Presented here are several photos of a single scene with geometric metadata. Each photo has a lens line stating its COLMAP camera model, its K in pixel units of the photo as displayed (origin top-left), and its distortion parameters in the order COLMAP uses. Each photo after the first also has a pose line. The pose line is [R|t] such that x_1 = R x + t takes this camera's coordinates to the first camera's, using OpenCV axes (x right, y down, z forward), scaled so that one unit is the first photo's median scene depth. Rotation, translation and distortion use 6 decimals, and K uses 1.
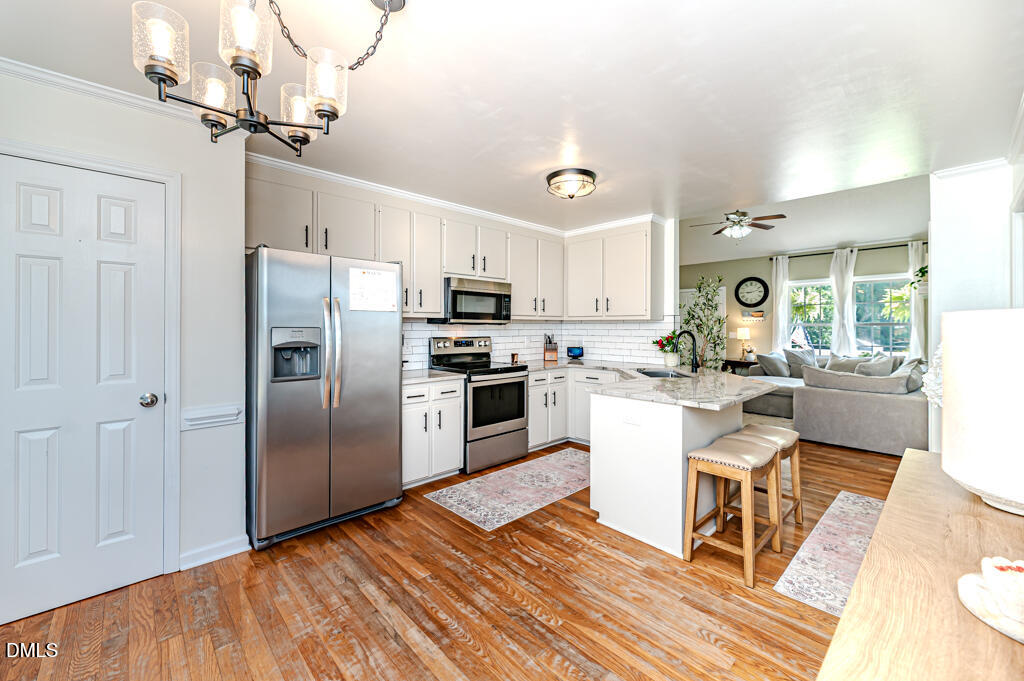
lens RADIAL K [[412.2, 0, 510.0], [0, 412.2, 324.7], [0, 0, 1]] dist [0.000067, -0.000087]
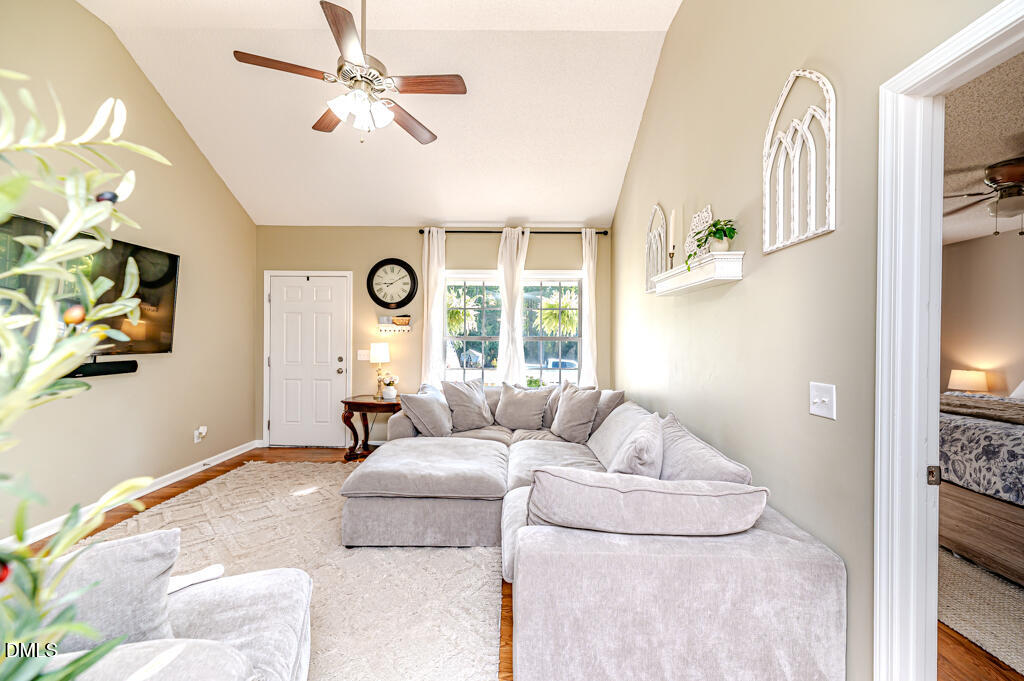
lens RADIAL K [[418.1, 0, 511.7], [0, 418.1, 342.3], [0, 0, 1]] dist [0.000873, -0.000445]
pose [[0.689269, 0.001285, 0.724505, 0.261253], [-0.010707, 0.999907, 0.008413, -0.000505], [-0.724427, -0.013556, 0.689218, 0.448246]]
